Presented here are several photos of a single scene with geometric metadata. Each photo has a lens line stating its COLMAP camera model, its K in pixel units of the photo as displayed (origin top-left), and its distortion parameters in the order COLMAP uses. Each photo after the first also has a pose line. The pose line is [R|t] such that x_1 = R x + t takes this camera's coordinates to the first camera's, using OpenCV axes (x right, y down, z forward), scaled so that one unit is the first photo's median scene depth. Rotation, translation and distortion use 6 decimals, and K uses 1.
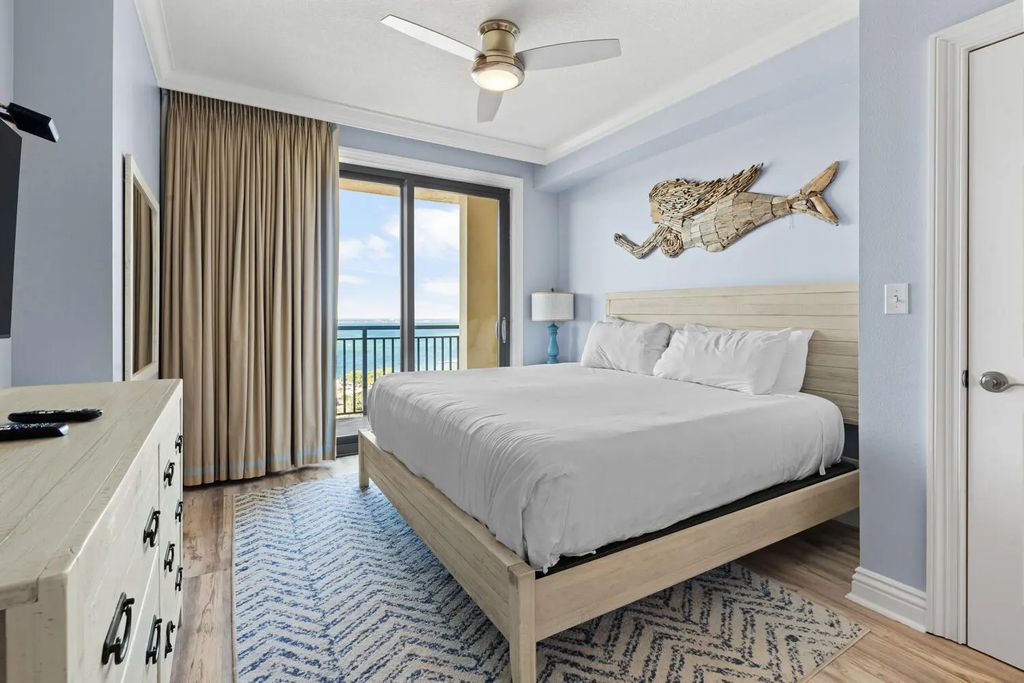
lens RADIAL K [[474.3, 0, 505.9], [0, 474.3, 317.2], [0, 0, 1]] dist [-0.009688, 0.004180]
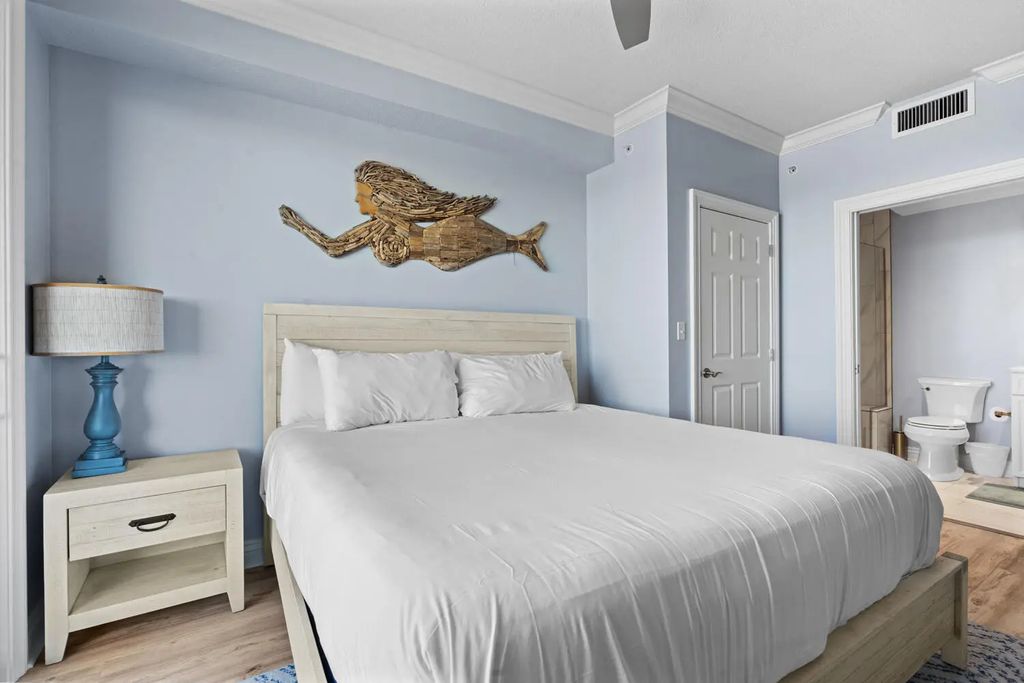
lens RADIAL K [[475.0, 0, 507.7], [0, 475.0, 337.5], [0, 0, 1]] dist [-0.014928, 0.005864]
pose [[-0.048201, 0.002834, 0.998834, -0.464305], [0.002278, 0.999994, -0.002728, -0.007046], [-0.998835, 0.002144, -0.048207, 0.911982]]
